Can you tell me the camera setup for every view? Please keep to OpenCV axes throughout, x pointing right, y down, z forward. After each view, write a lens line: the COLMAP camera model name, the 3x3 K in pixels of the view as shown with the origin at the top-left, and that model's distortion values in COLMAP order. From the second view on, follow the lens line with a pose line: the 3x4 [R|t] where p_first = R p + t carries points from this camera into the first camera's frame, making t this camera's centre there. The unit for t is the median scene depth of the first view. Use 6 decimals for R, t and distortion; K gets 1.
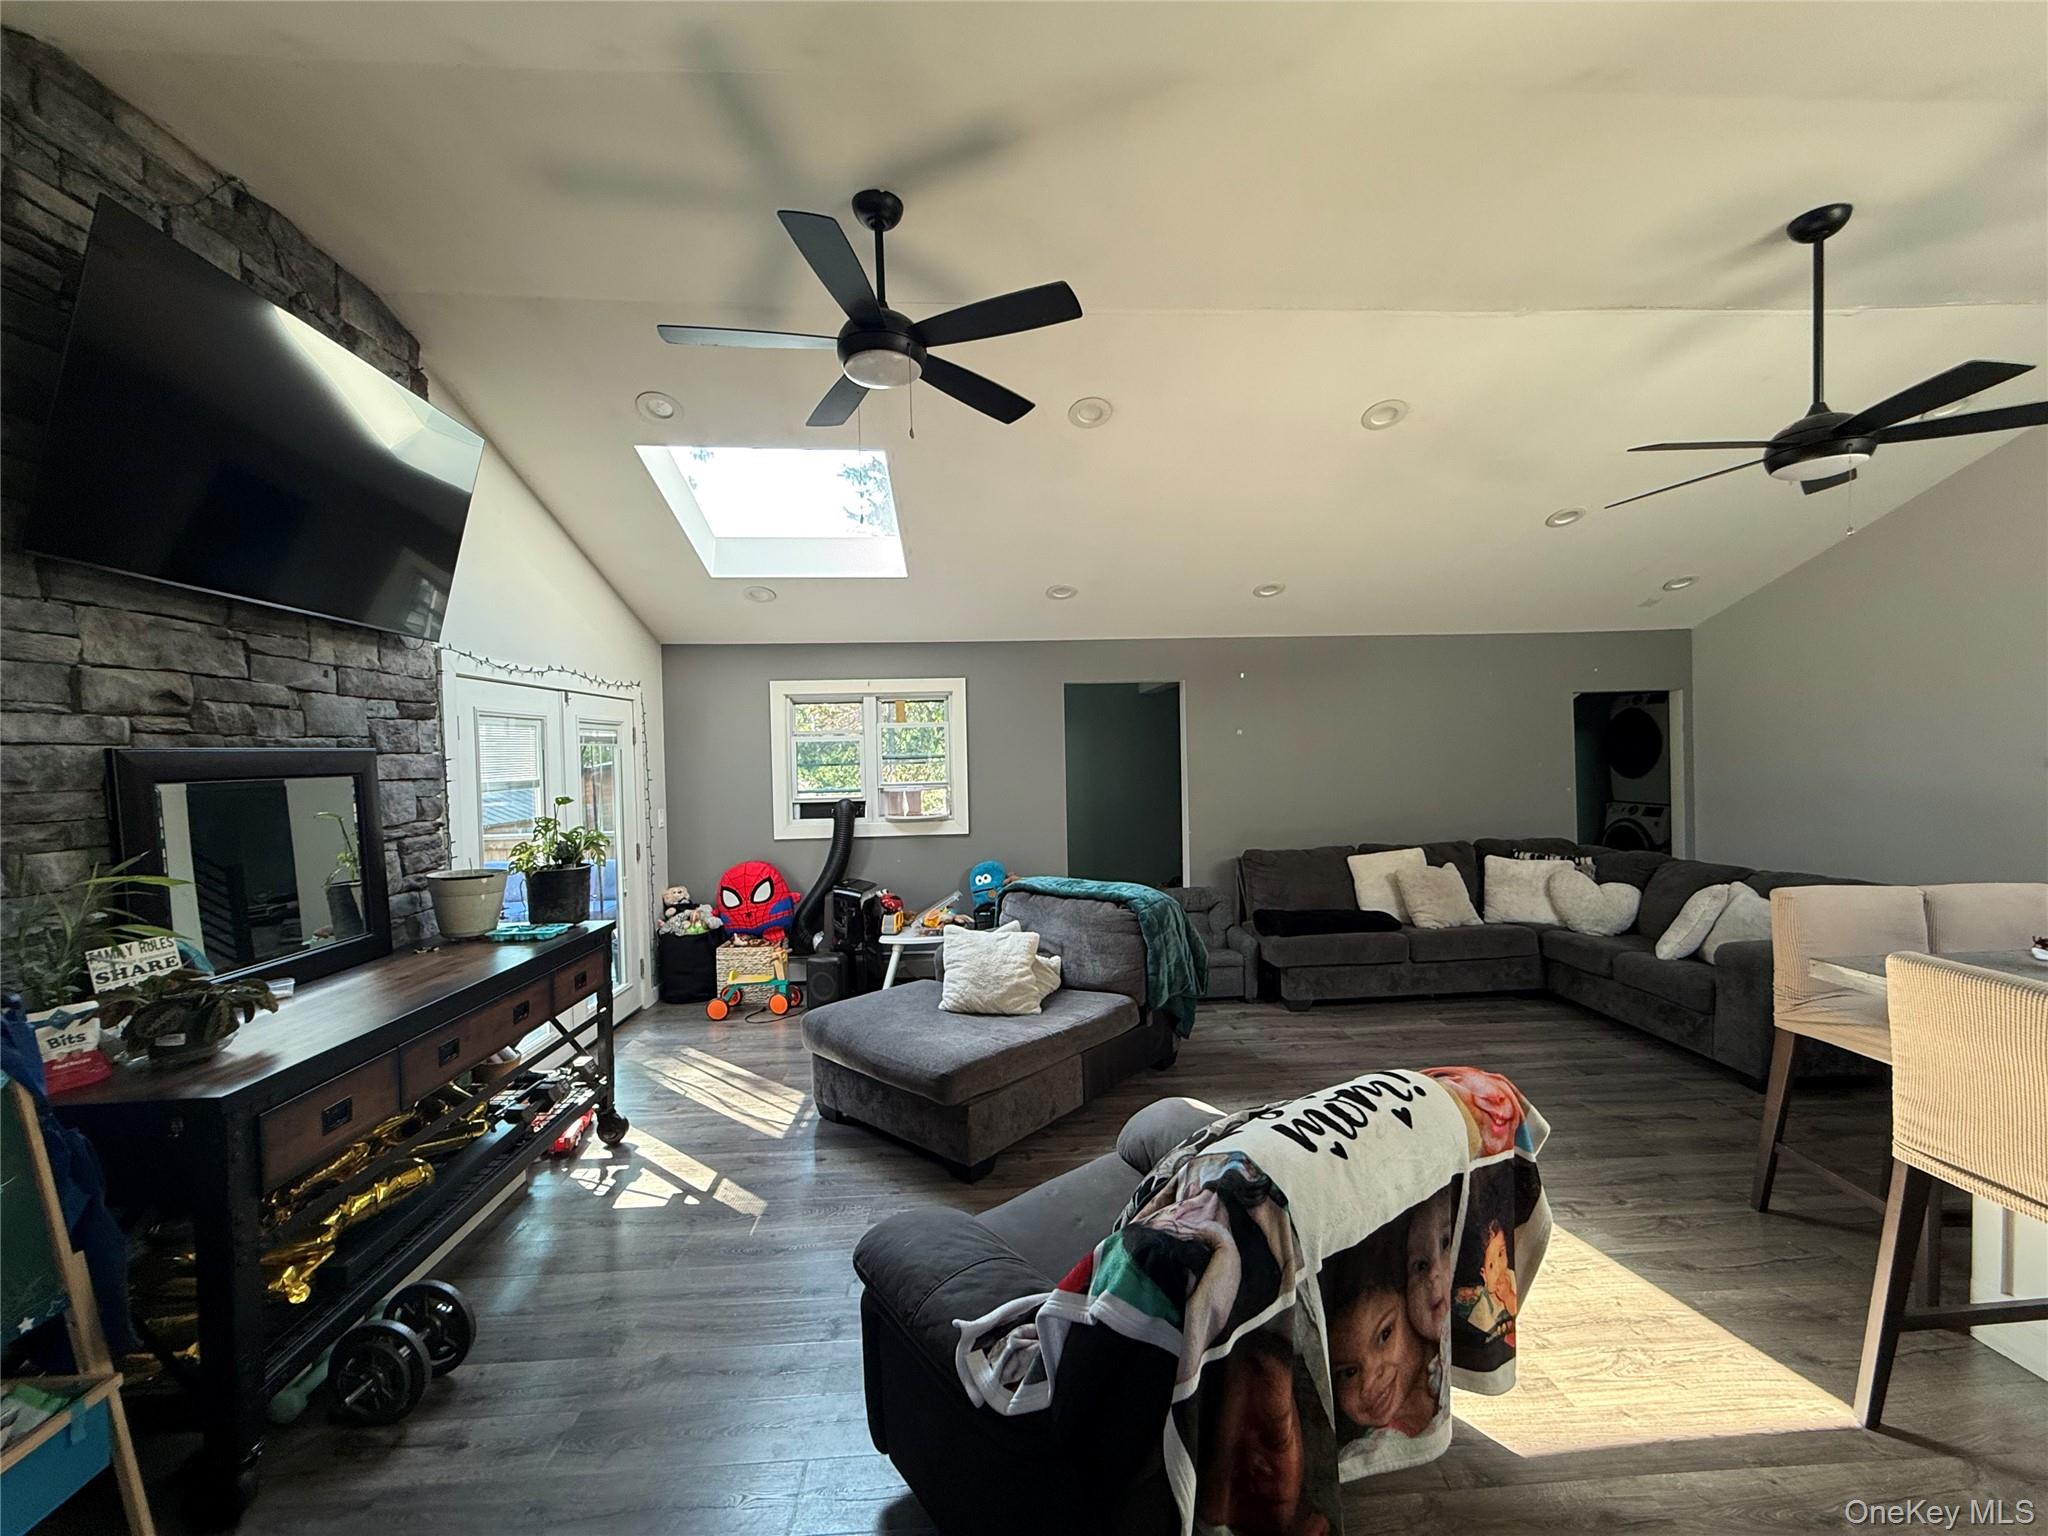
lens RADIAL K [[835.3, 0, 1026.2], [0, 835.3, 769.0], [0, 0, 1]] dist [-0.001059, 0.000116]
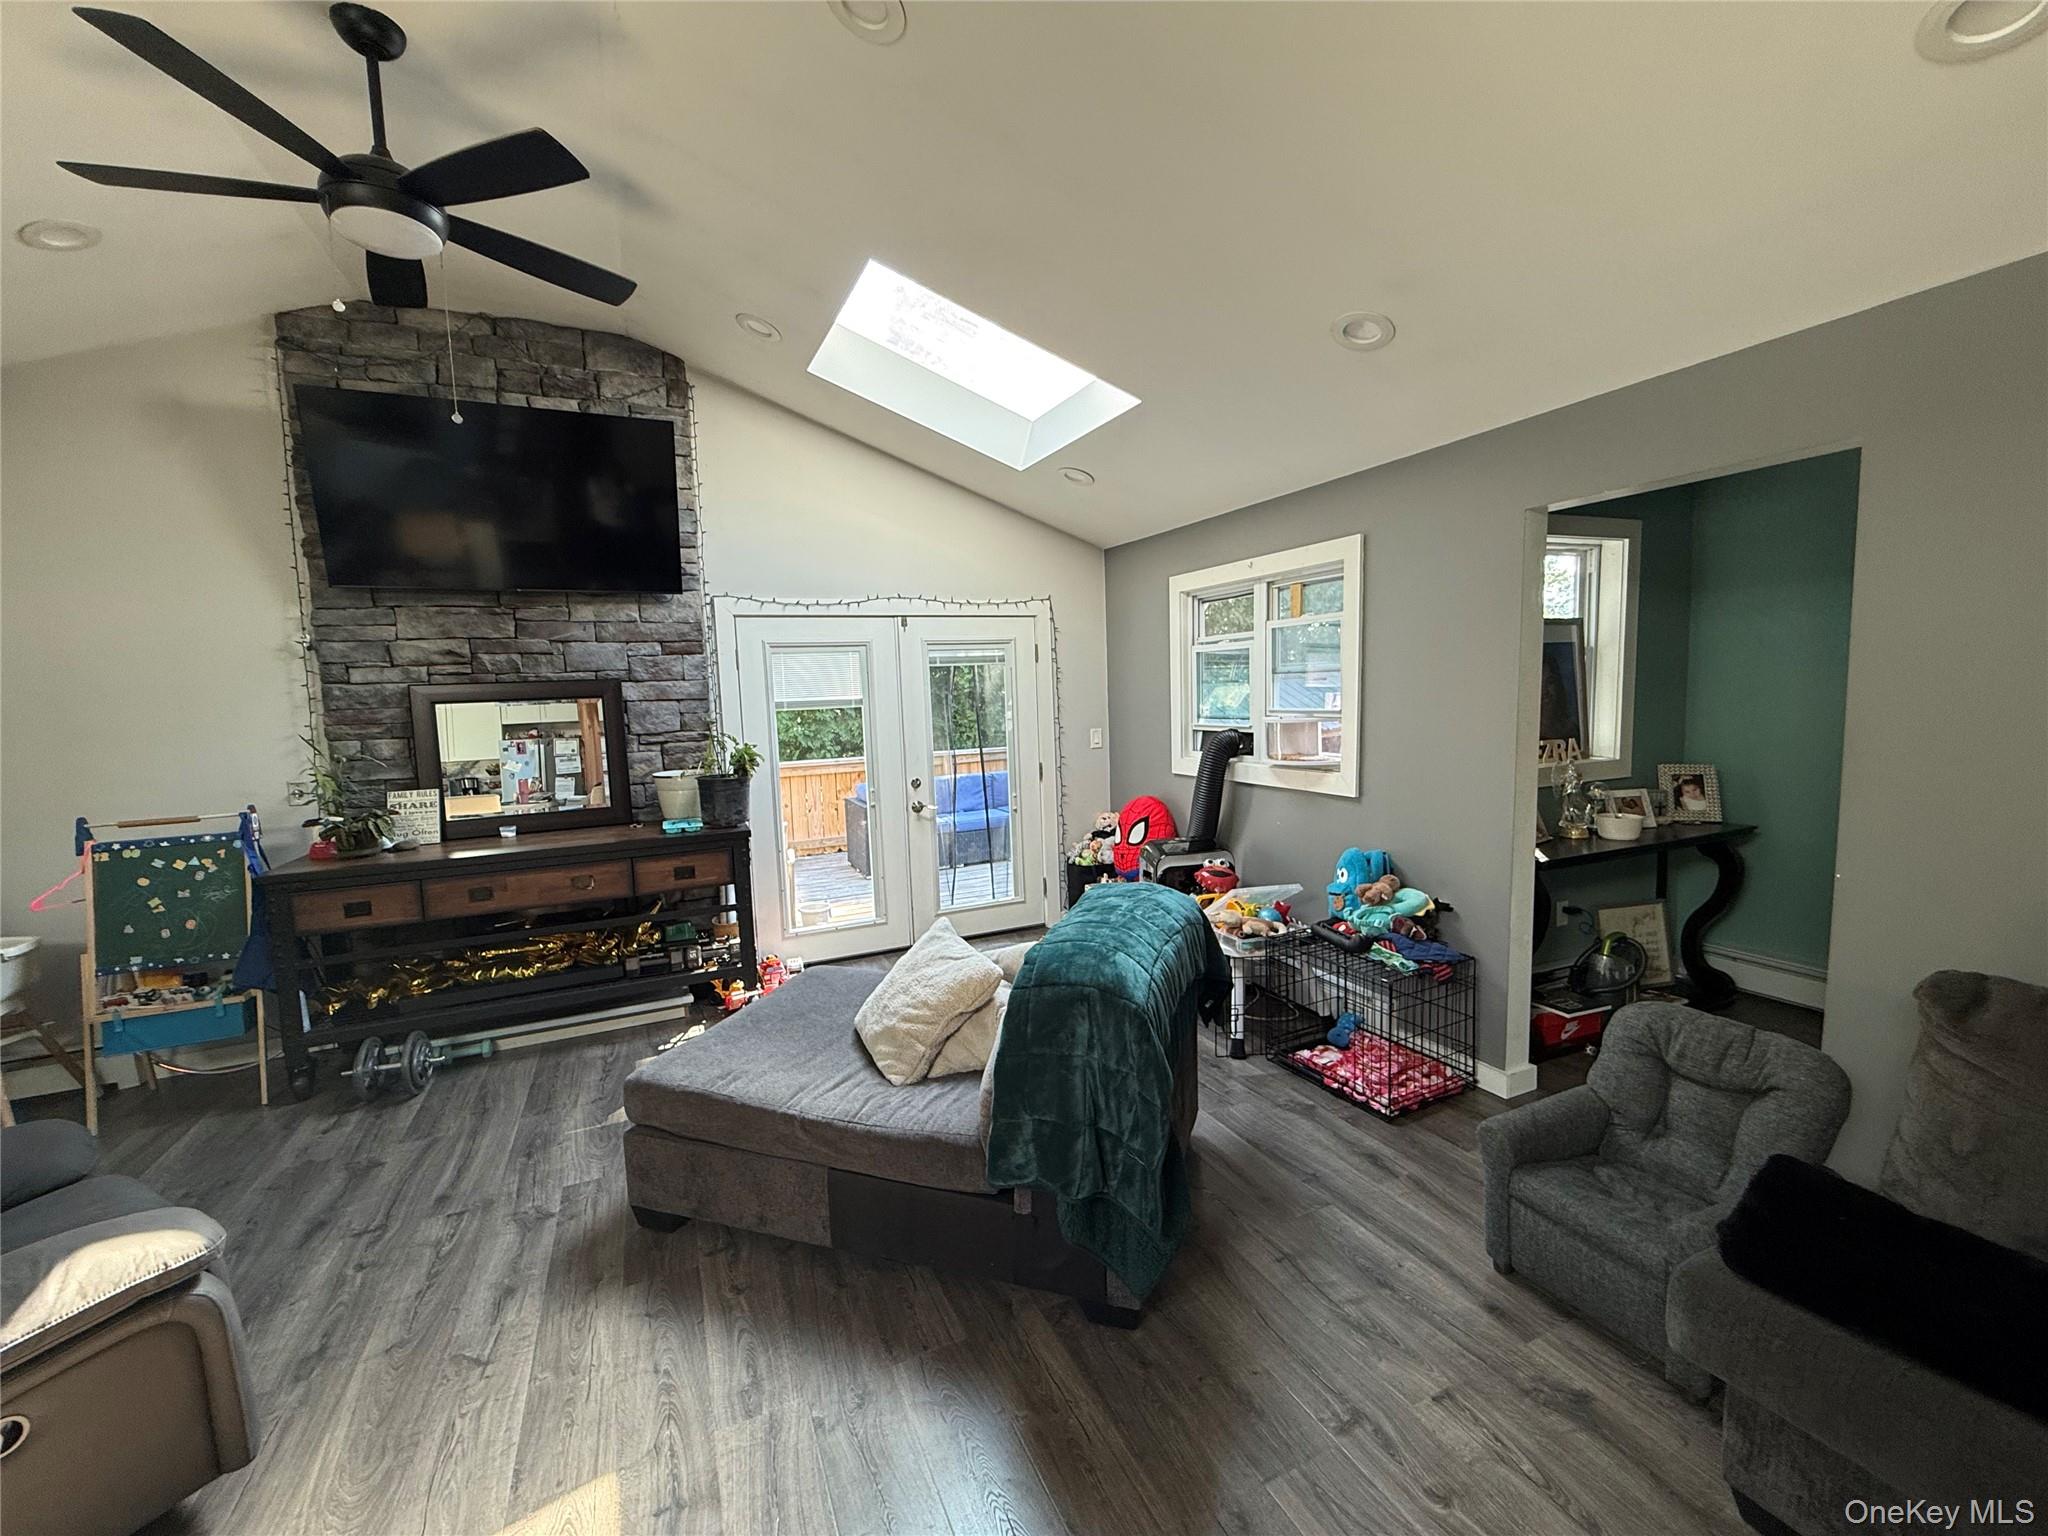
lens RADIAL K [[835.3, 0, 1026.2], [0, 835.3, 769.0], [0, 0, 1]] dist [-0.001059, 0.000116]
pose [[0.368400, 0.100141, -0.924258, 0.708884], [0.008367, 0.993784, 0.111009, -0.020943], [0.929630, -0.048629, 0.365272, 0.999118]]
